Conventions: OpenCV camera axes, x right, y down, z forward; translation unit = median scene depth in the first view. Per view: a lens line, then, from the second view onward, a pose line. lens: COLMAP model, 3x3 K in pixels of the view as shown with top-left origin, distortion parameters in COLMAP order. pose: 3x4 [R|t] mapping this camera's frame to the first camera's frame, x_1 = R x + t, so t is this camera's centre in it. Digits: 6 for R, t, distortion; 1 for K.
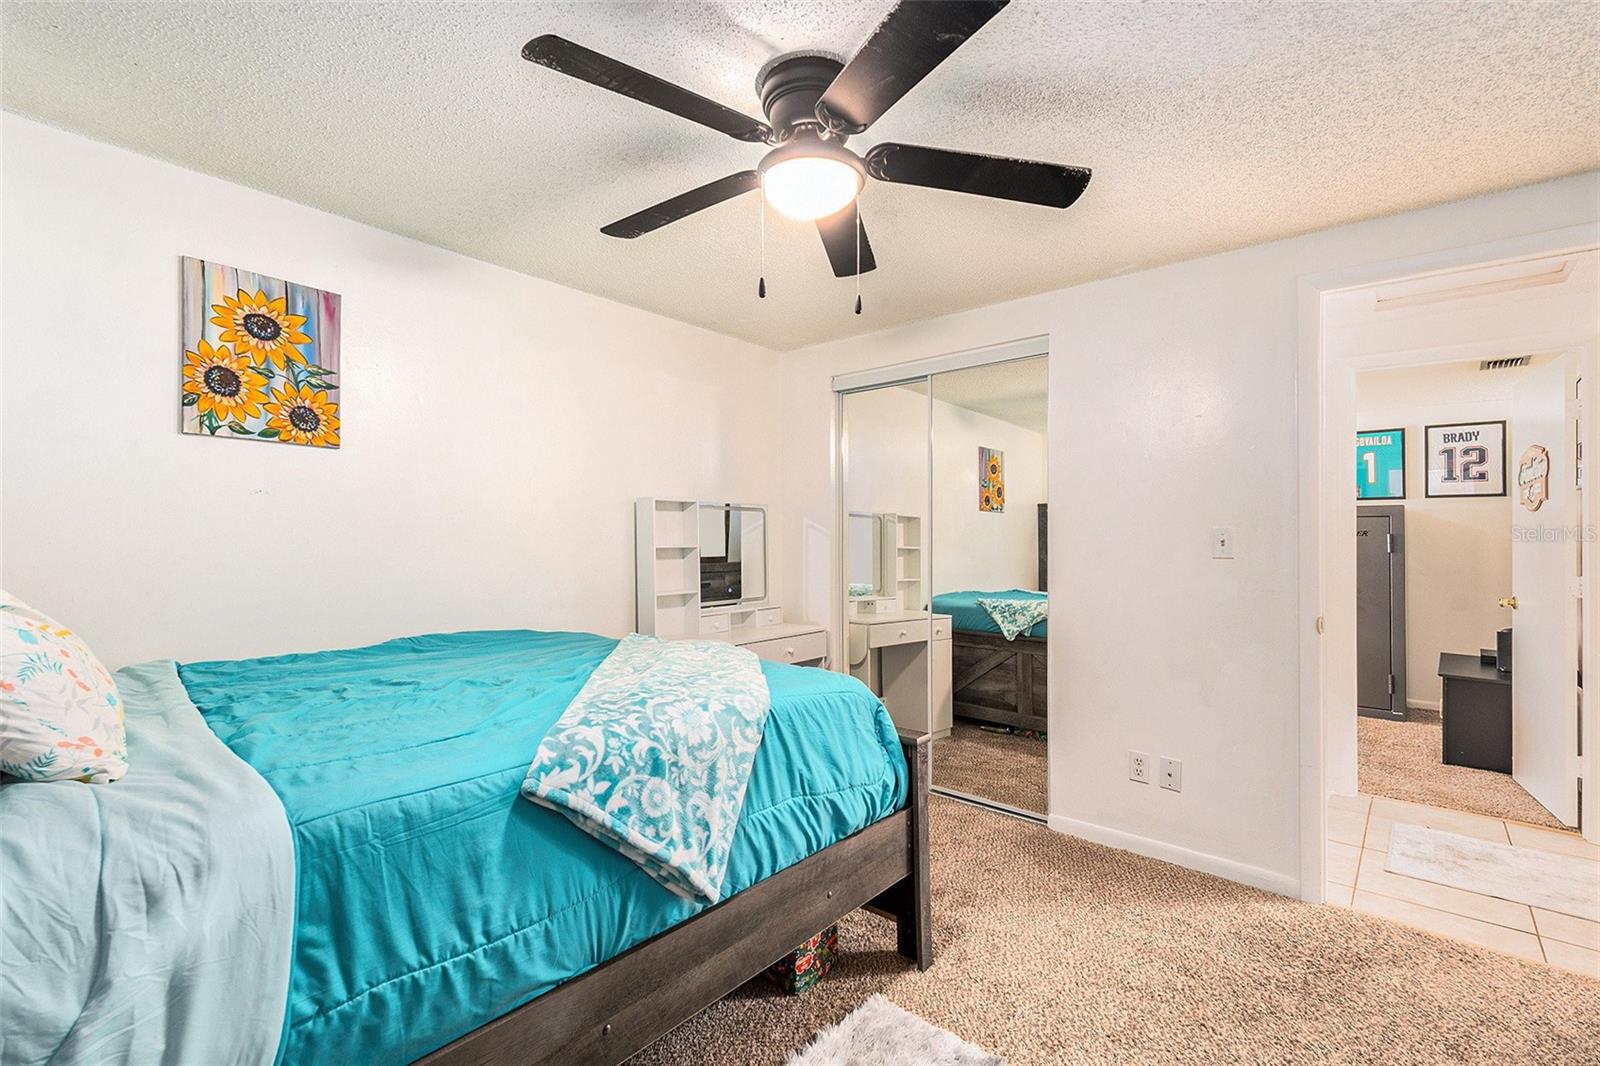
lens RADIAL K [[711.4, 0, 795.4], [0, 711.4, 530.6], [0, 0, 1]] dist [0.001633, 0.000310]
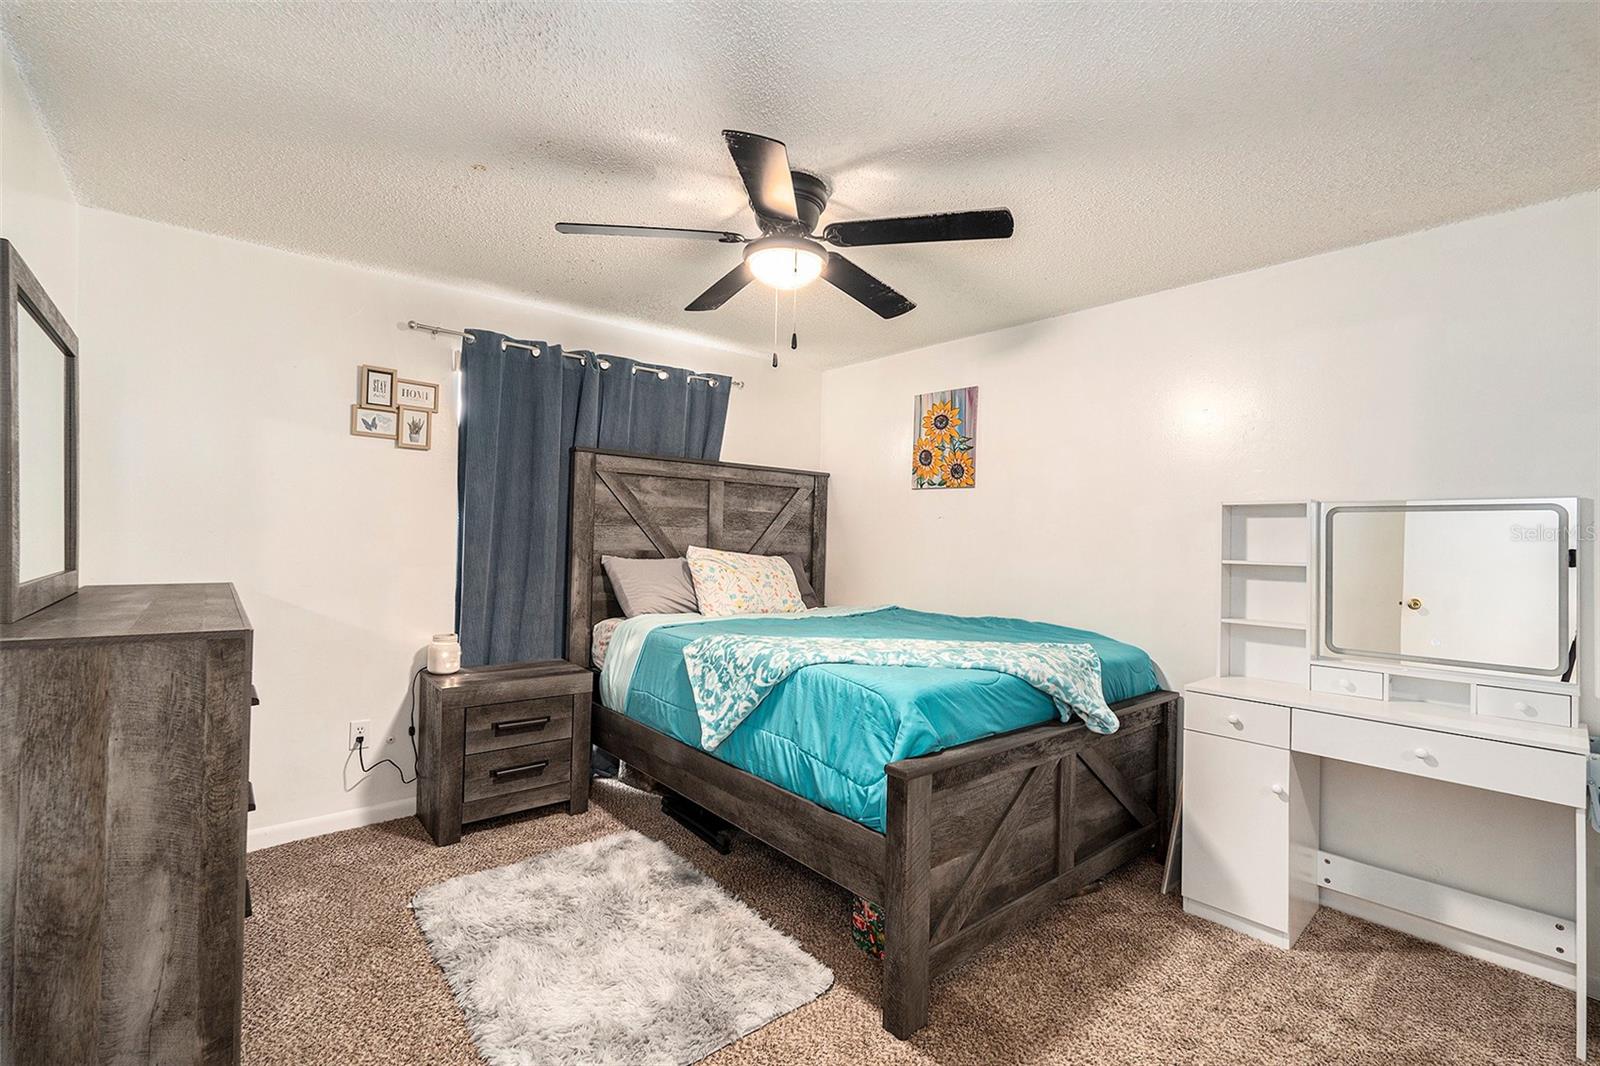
lens RADIAL K [[711.4, 0, 795.4], [0, 711.4, 530.6], [0, 0, 1]] dist [0.001633, 0.000310]
pose [[-0.158106, -0.018932, -0.987241, 0.984667], [-0.015043, 0.999746, -0.016763, 0.009498], [0.987307, 0.012201, -0.158351, 0.922935]]
